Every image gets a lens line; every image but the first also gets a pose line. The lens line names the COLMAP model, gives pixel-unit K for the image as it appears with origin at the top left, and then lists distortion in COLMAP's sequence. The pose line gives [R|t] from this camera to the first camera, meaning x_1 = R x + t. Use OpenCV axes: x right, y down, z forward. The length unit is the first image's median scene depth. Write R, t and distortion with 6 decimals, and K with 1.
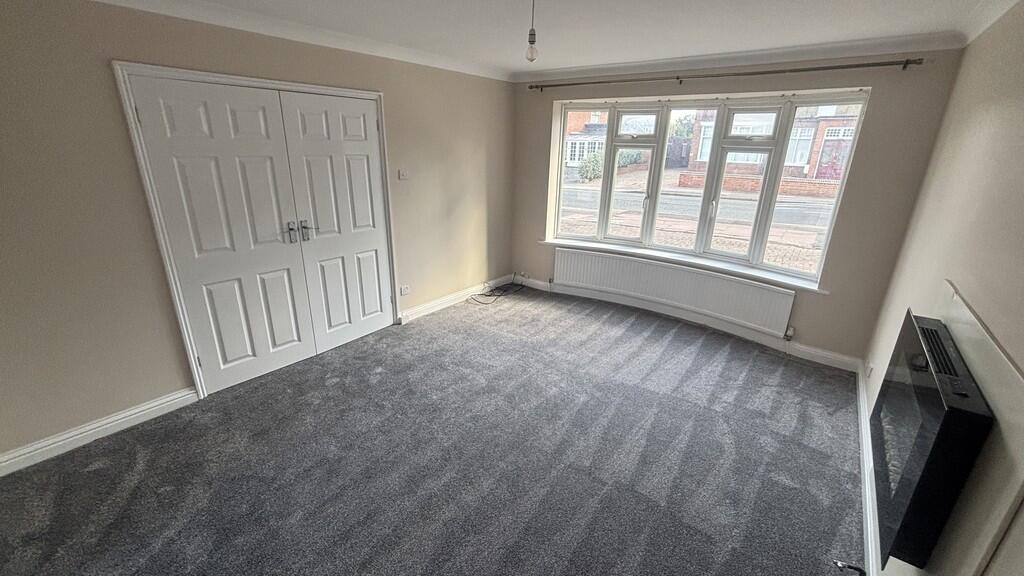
lens RADIAL K [[412.6, 0, 511.2], [0, 412.6, 284.3], [0, 0, 1]] dist [-0.002295, -0.000185]
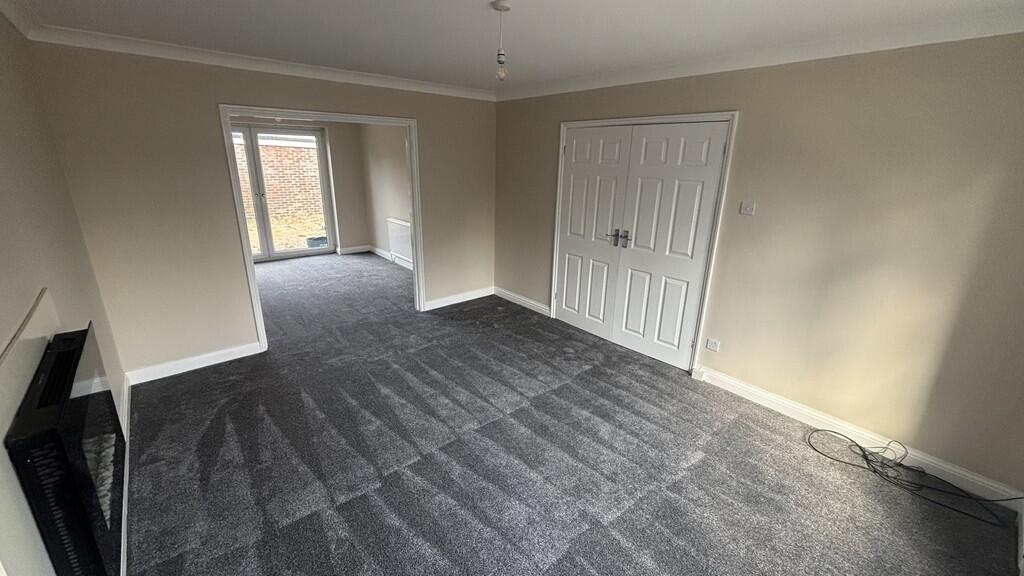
lens RADIAL K [[412.6, 0, 511.2], [0, 412.6, 284.3], [0, 0, 1]] dist [-0.002295, -0.000185]
pose [[-0.197173, 0.266013, -0.943589, 0.574290], [-0.338802, 0.884693, 0.320206, -0.223422], [0.919965, 0.382825, -0.084312, 0.663861]]
